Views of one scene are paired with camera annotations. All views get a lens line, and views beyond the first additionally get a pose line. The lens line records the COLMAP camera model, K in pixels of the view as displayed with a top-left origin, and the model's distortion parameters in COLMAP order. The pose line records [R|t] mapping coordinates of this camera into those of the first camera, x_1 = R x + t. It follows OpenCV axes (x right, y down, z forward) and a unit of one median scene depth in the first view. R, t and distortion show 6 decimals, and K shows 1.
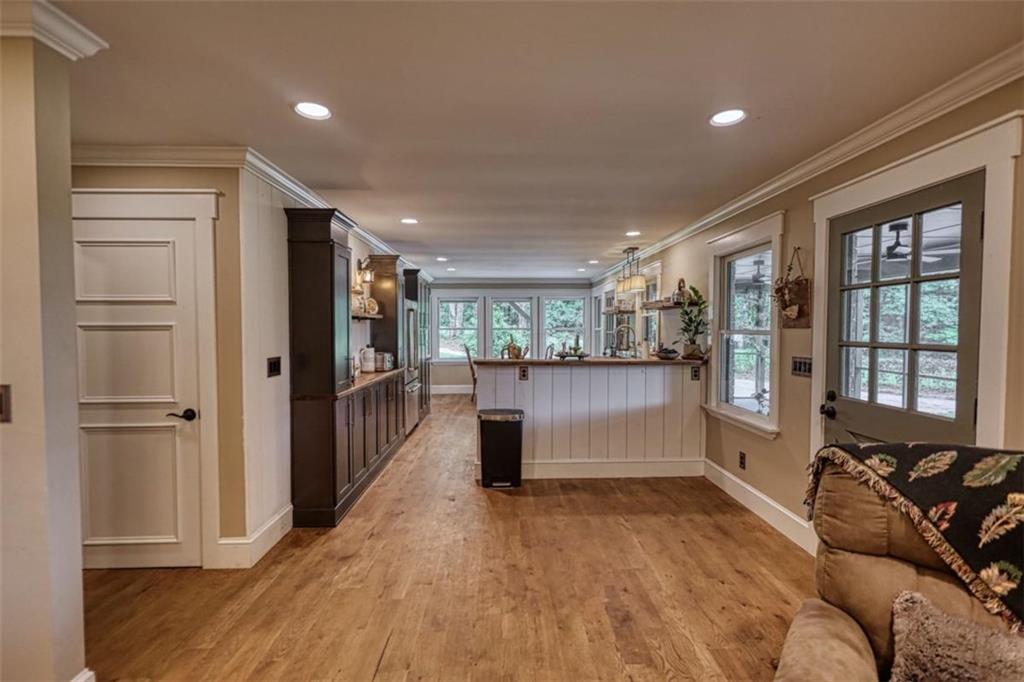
lens RADIAL K [[474.4, 0, 514.5], [0, 474.4, 343.6], [0, 0, 1]] dist [-0.000489, -0.000029]
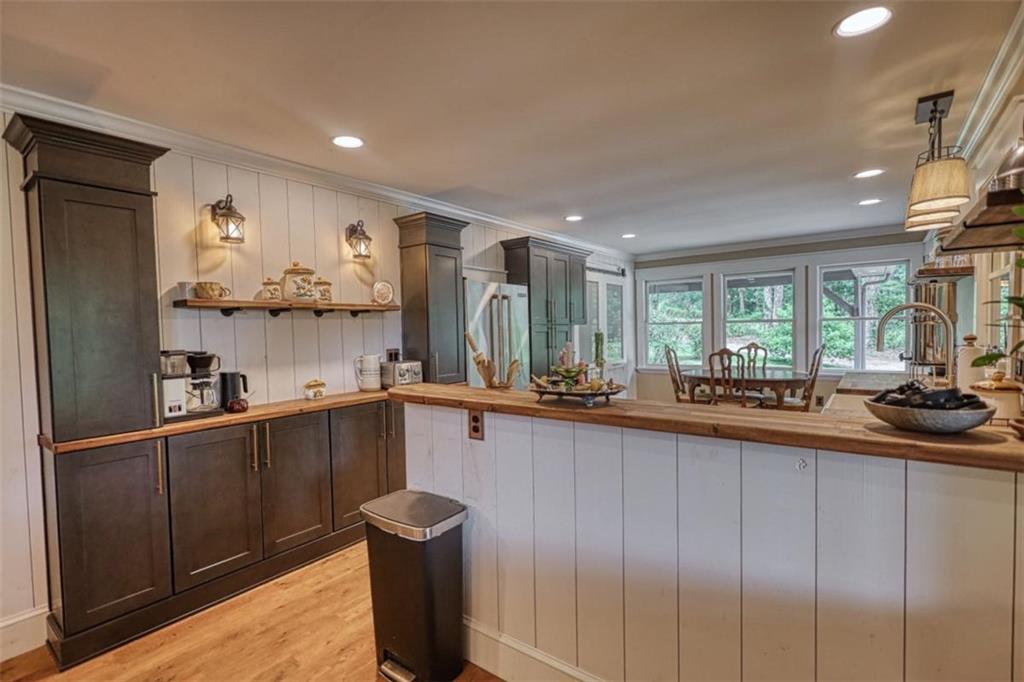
lens RADIAL K [[474.4, 0, 514.5], [0, 474.4, 343.6], [0, 0, 1]] dist [-0.000489, -0.000029]
pose [[0.779075, 0.002774, -0.626924, 0.416850], [0.001975, 0.999974, 0.006879, -0.016588], [0.626927, -0.006598, 0.779050, 0.915288]]
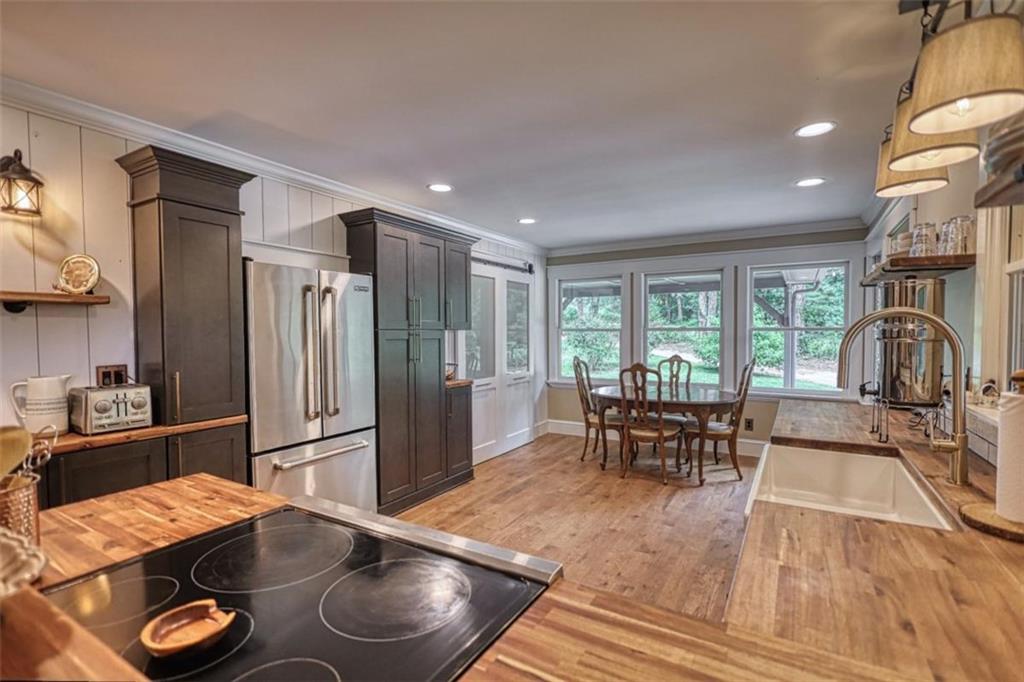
lens RADIAL K [[474.4, 0, 514.5], [0, 474.4, 343.6], [0, 0, 1]] dist [-0.000489, -0.000029]
pose [[0.843023, 0.011247, -0.537760, 0.375456], [-0.012914, 0.999916, 0.000668, -0.036861], [0.537723, 0.006381, 0.843097, 1.328387]]
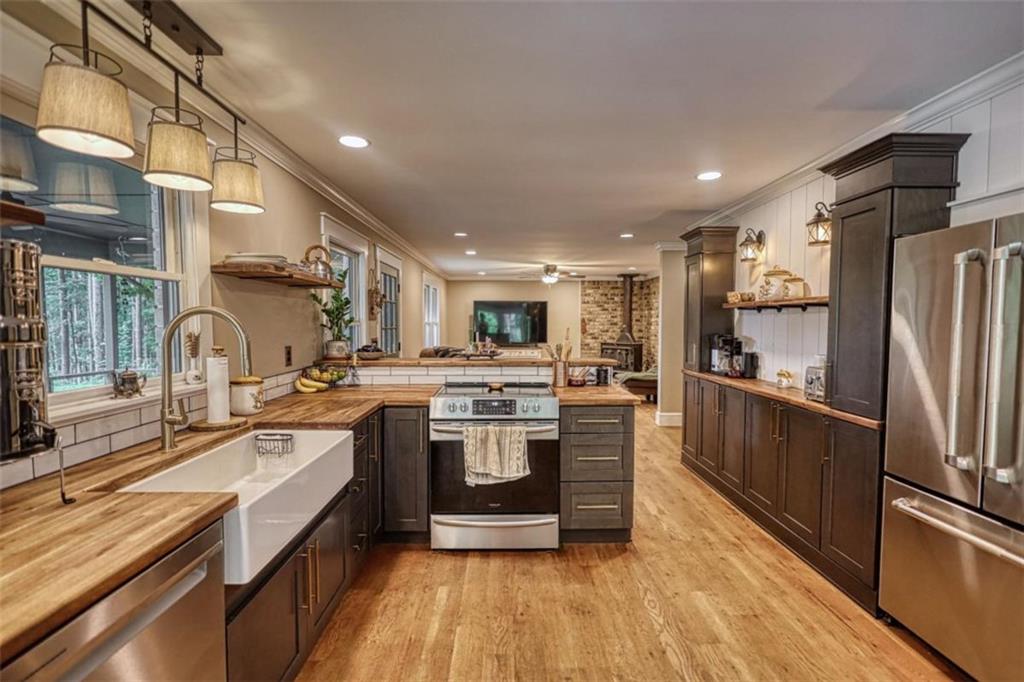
lens RADIAL K [[474.4, 0, 514.5], [0, 474.4, 343.6], [0, 0, 1]] dist [-0.000489, -0.000029]
pose [[-0.999925, -0.000694, 0.012217, 0.096540], [0.000293, 0.996749, 0.080570, -0.077939], [-0.012233, 0.080567, -0.996674, 2.404895]]
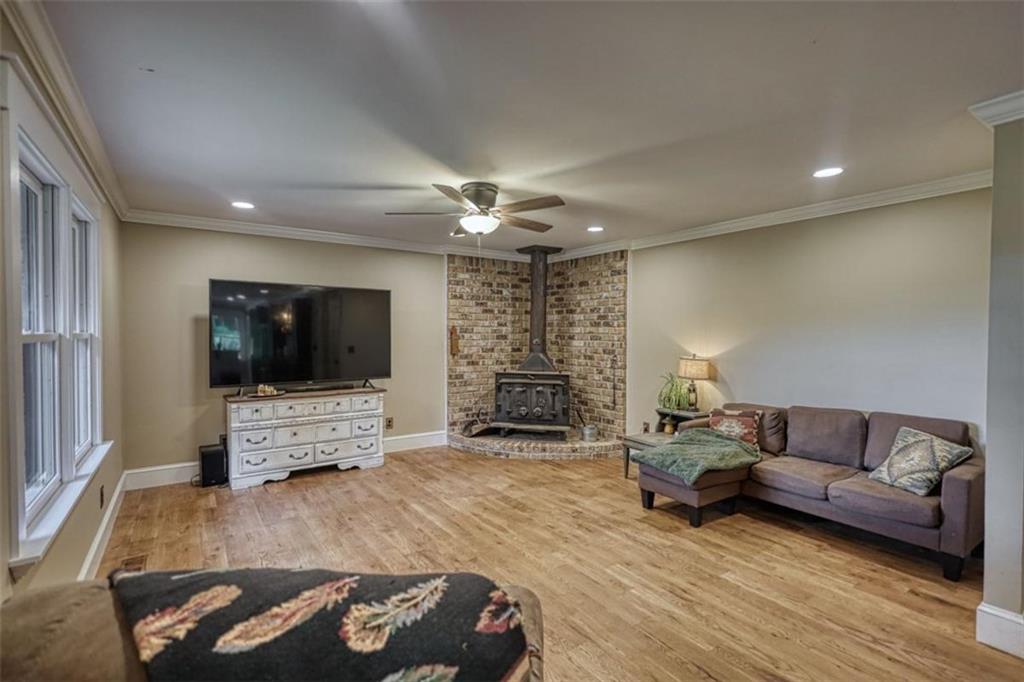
lens RADIAL K [[476.7, 0, 509.8], [0, 476.7, 342.1], [0, 0, 1]] dist [-0.002121, -0.000199]
pose [[-0.841030, 0.008271, -0.540925, 0.431148], [-0.021839, 0.998549, 0.049224, -0.020046], [0.540548, 0.053212, -0.839629, 0.655511]]
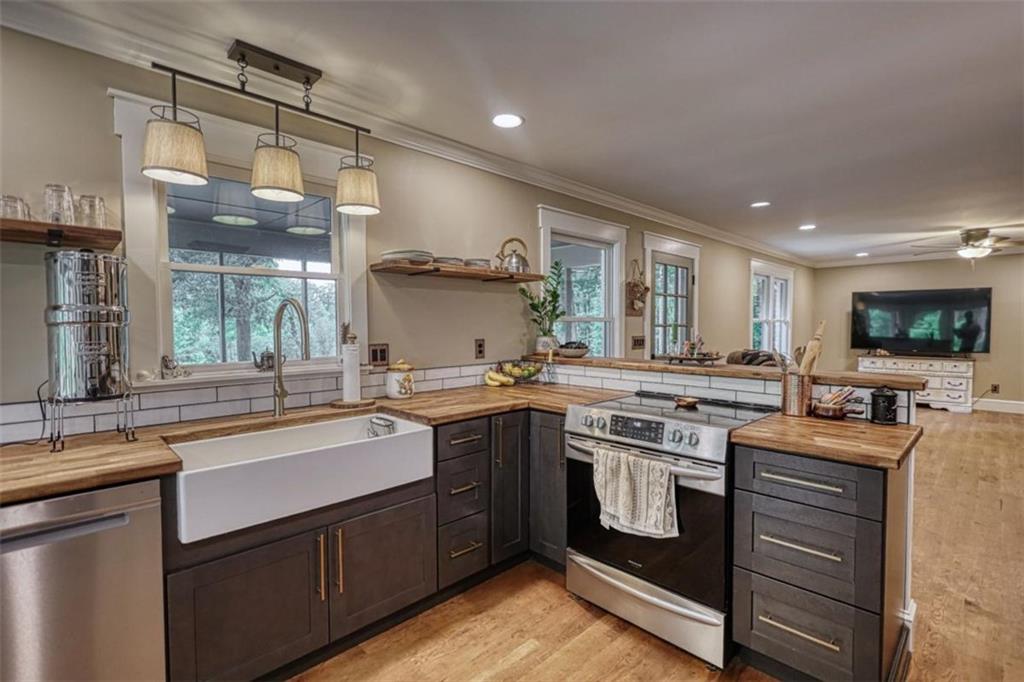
lens RADIAL K [[478.9, 0, 516.9], [0, 478.9, 340.4], [0, 0, 1]] dist [0.000029, 0.000610]
pose [[-0.685206, -0.024175, 0.727948, -0.200304], [0.026651, 0.997948, 0.058228, -0.050577], [-0.727862, 0.059298, -0.683155, 2.097645]]
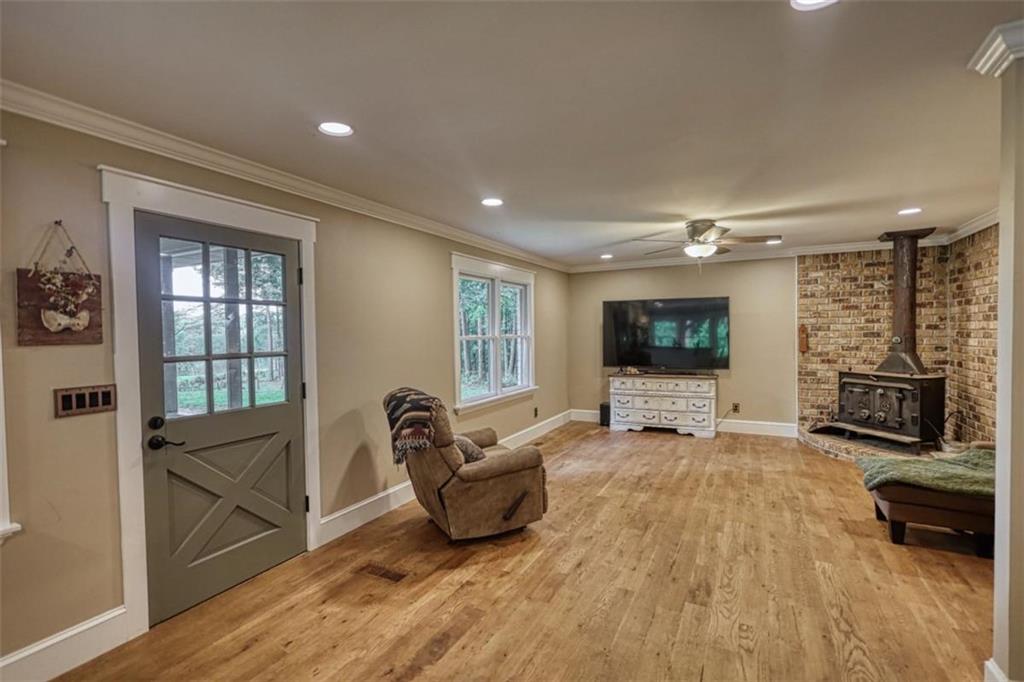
lens RADIAL K [[474.4, 0, 514.5], [0, 474.4, 343.6], [0, 0, 1]] dist [-0.000489, -0.000029]
pose [[-0.876882, 0.001229, 0.480705, -0.249684], [0.031105, 0.998046, 0.054188, -0.047471], [-0.479699, 0.062469, -0.875207, 1.185610]]
